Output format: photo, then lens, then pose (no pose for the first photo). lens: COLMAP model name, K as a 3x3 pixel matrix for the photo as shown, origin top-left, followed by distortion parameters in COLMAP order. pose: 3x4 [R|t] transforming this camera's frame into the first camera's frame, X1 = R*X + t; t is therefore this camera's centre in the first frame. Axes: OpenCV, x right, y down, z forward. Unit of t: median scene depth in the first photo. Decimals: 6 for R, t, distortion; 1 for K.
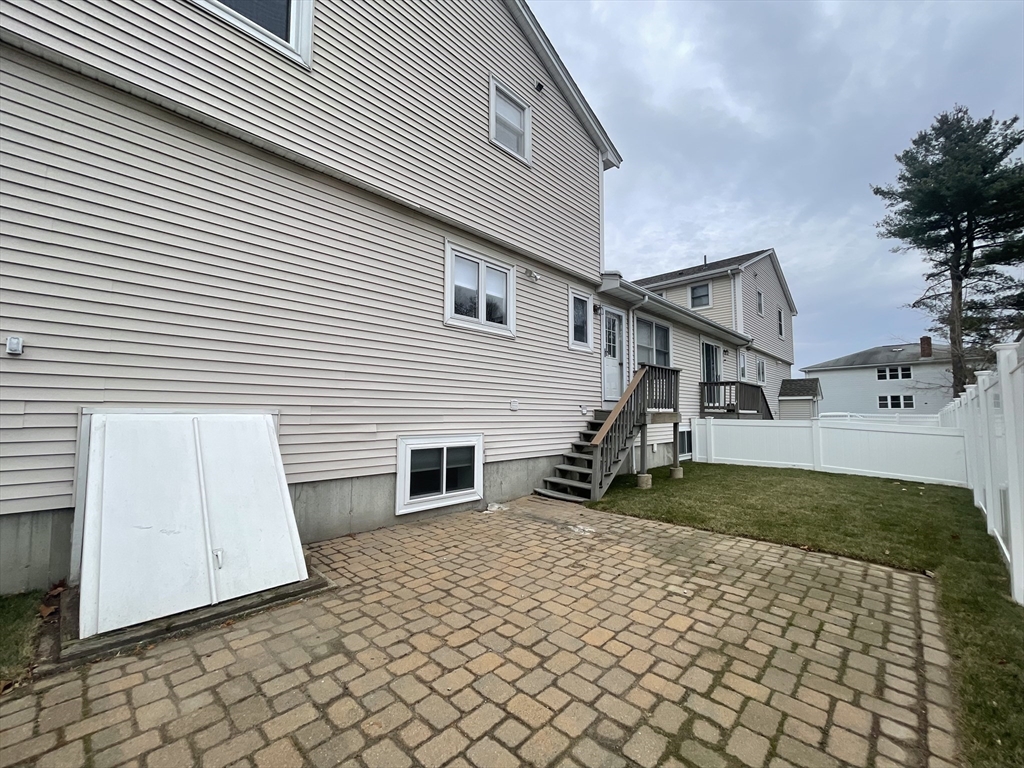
lens RADIAL K [[416.4, 0, 510.3], [0, 416.4, 384.8], [0, 0, 1]] dist [-0.001669, 0.000639]
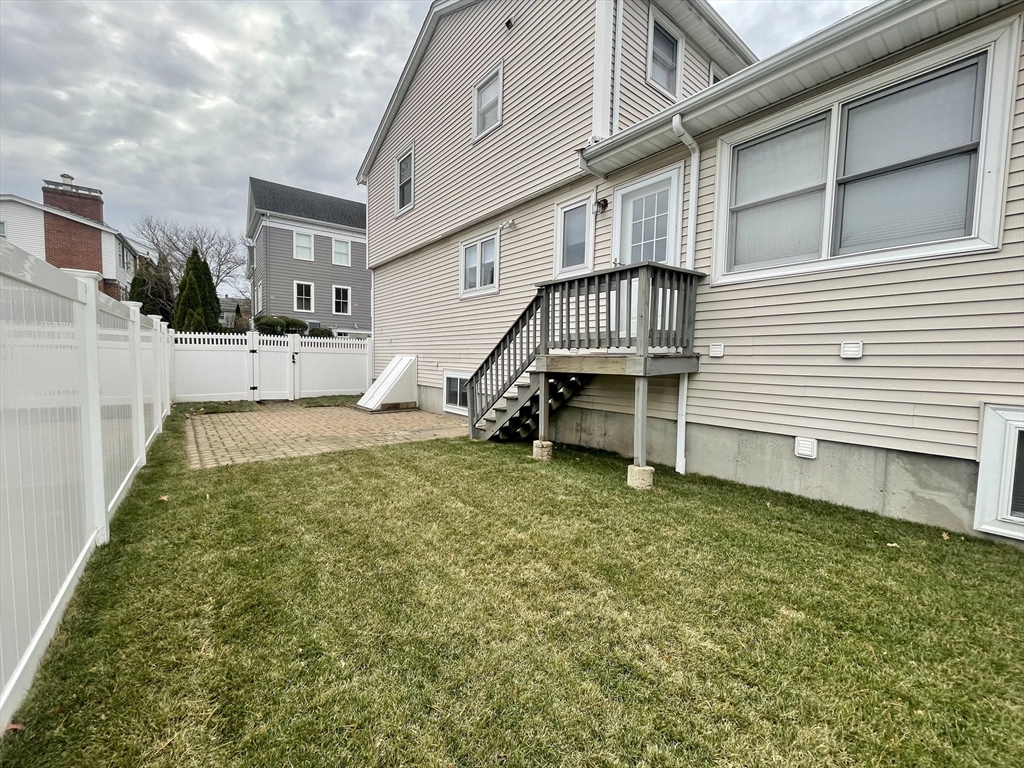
lens RADIAL K [[416.4, 0, 510.3], [0, 416.4, 384.8], [0, 0, 1]] dist [-0.001669, 0.000639]
pose [[-0.139611, 0.057509, -0.988535, 1.162761], [0.053711, 0.997282, 0.050433, 0.088013], [0.988749, -0.046054, -0.142320, 1.182125]]
